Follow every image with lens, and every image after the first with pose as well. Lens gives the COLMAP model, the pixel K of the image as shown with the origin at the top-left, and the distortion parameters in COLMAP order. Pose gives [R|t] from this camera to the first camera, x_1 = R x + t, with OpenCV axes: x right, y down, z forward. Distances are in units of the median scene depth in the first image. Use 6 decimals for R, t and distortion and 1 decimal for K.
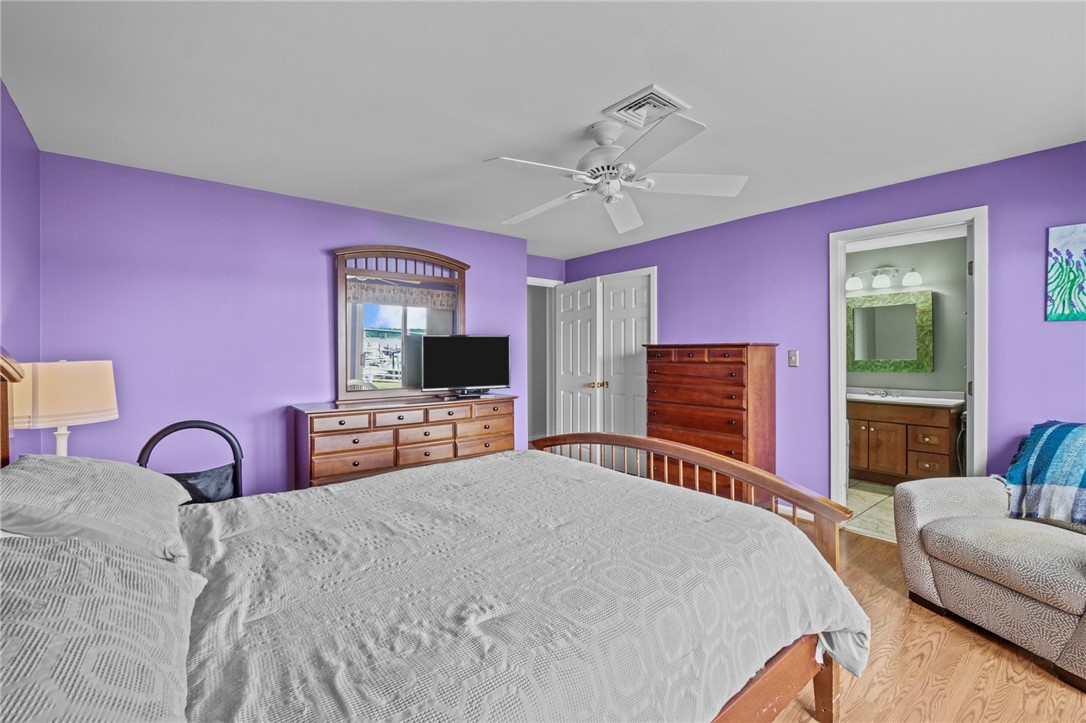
lens RADIAL K [[488.9, 0, 545.1], [0, 488.9, 356.7], [0, 0, 1]] dist [-0.056855, 0.022078]
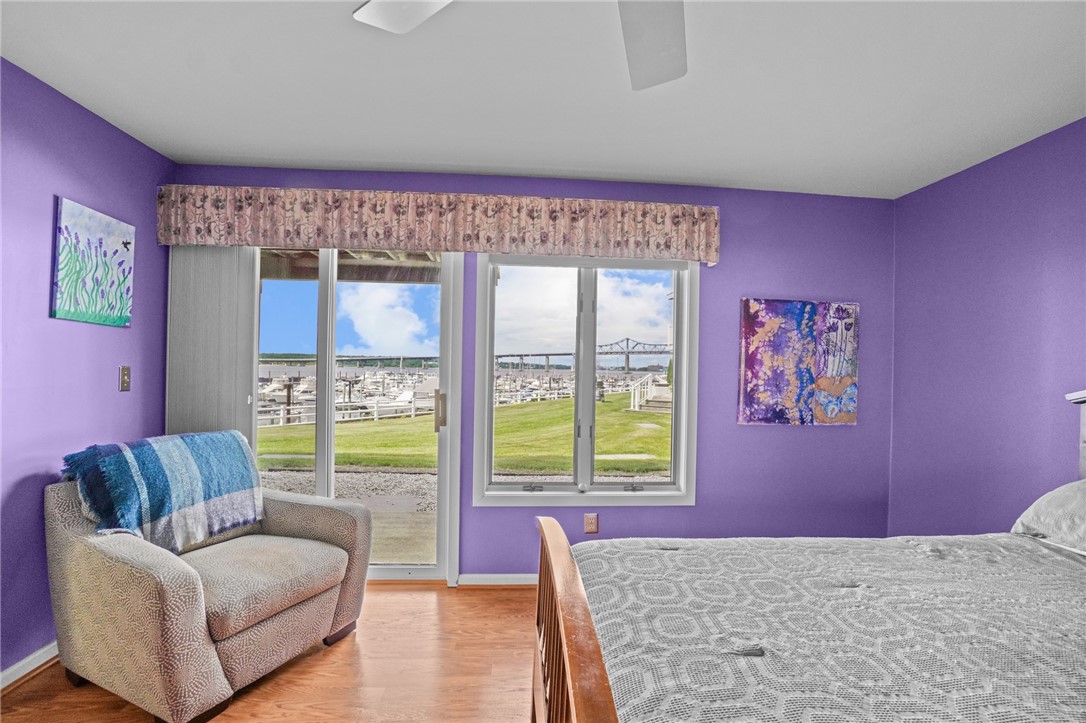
lens RADIAL K [[495.1, 0, 539.2], [0, 495.1, 366.1], [0, 0, 1]] dist [-0.060042, 0.023797]
pose [[-0.797699, -0.010548, 0.602964, -0.018875], [-0.014044, 0.999901, -0.001086, -0.009001], [-0.602893, -0.009334, -0.797768, 1.172695]]
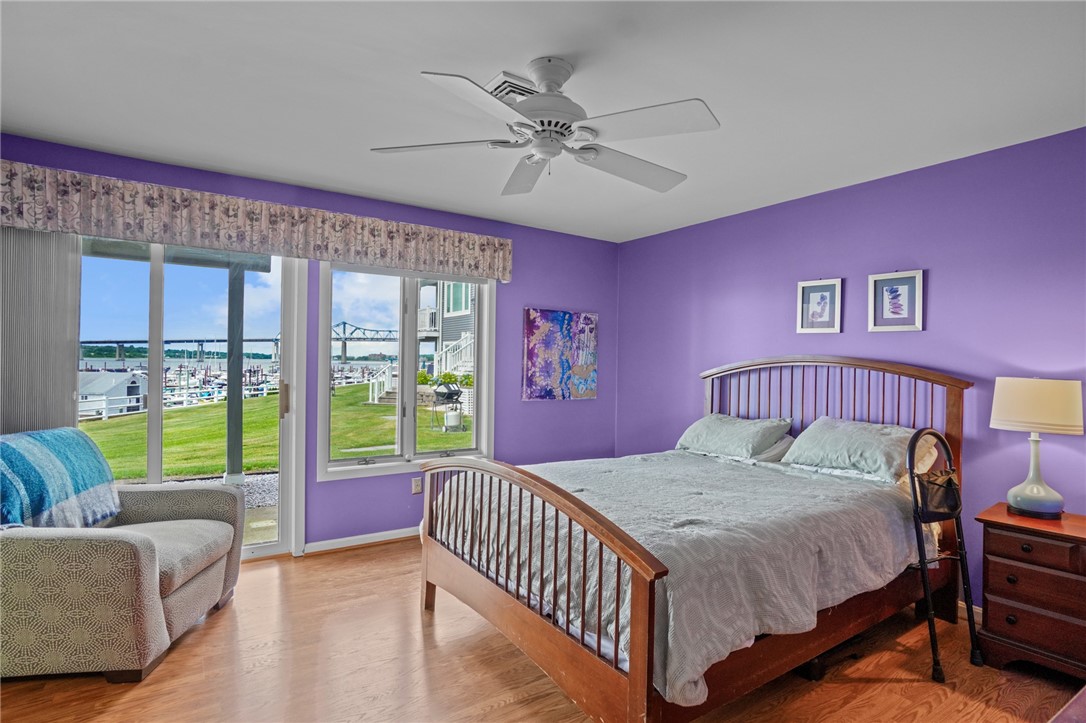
lens RADIAL K [[564.9, 0, 538.8], [0, 564.9, 362.1], [0, 0, 1]] dist [-0.002324, 0.000031]
pose [[-0.991669, -0.011515, 0.128297, 0.019267], [-0.010852, 0.999924, 0.005864, -0.014390], [-0.128355, 0.004423, -0.991718, 1.735511]]
